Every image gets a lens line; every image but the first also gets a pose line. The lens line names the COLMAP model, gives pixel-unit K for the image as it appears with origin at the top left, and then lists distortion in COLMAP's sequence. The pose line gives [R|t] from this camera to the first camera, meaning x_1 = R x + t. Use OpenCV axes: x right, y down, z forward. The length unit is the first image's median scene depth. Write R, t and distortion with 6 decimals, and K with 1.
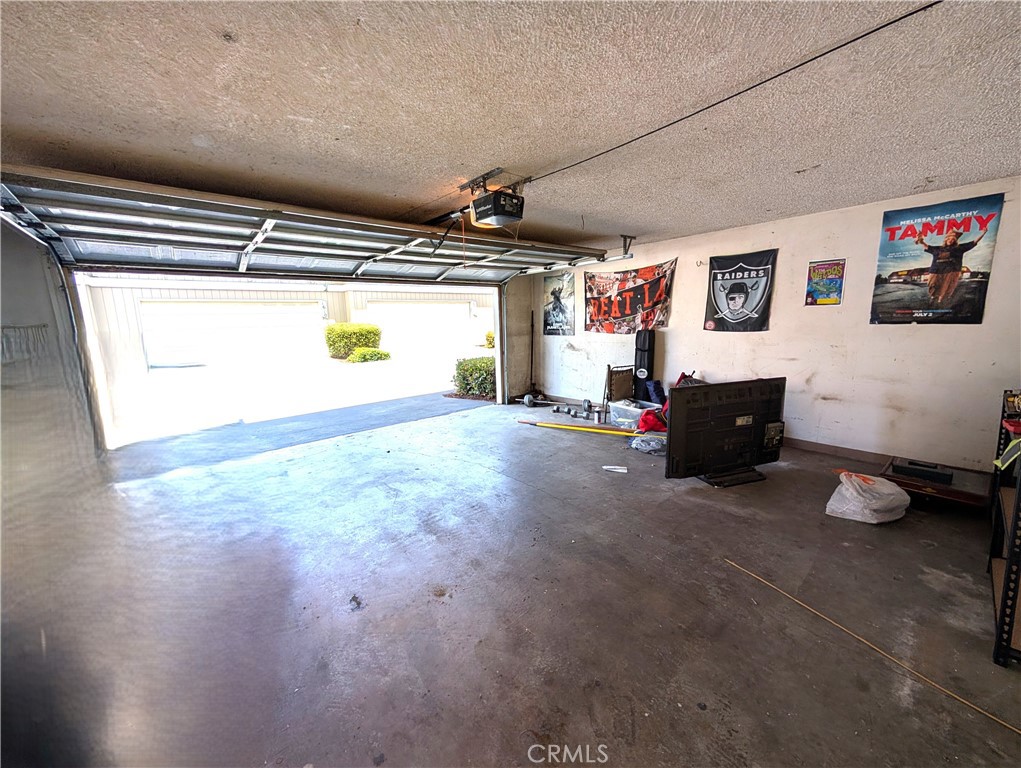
lens RADIAL K [[389.2, 0, 511.3], [0, 389.2, 384.7], [0, 0, 1]] dist [-0.000148, -0.000221]
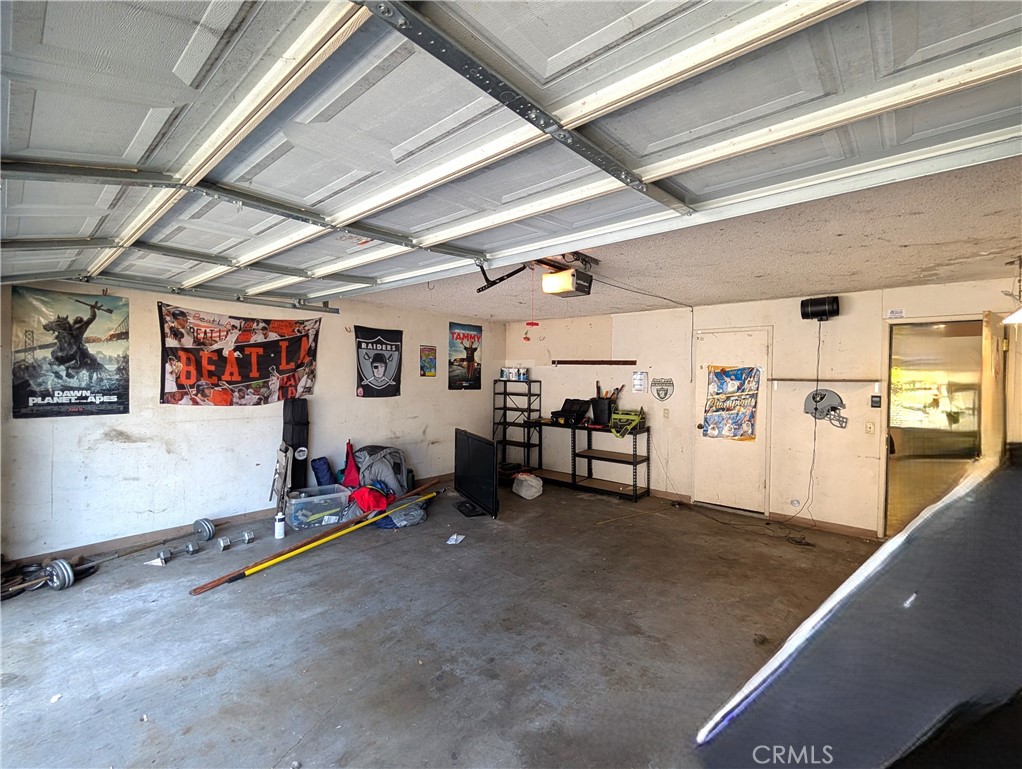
lens RADIAL K [[449.1, 0, 511.8], [0, 449.1, 383.4], [0, 0, 1]] dist [0.001526, 0.000019]
pose [[-0.136103, 0.011175, 0.990632, -0.664224], [0.157024, 0.987540, 0.010433, -0.119518], [-0.978171, 0.156973, -0.136162, 0.740336]]
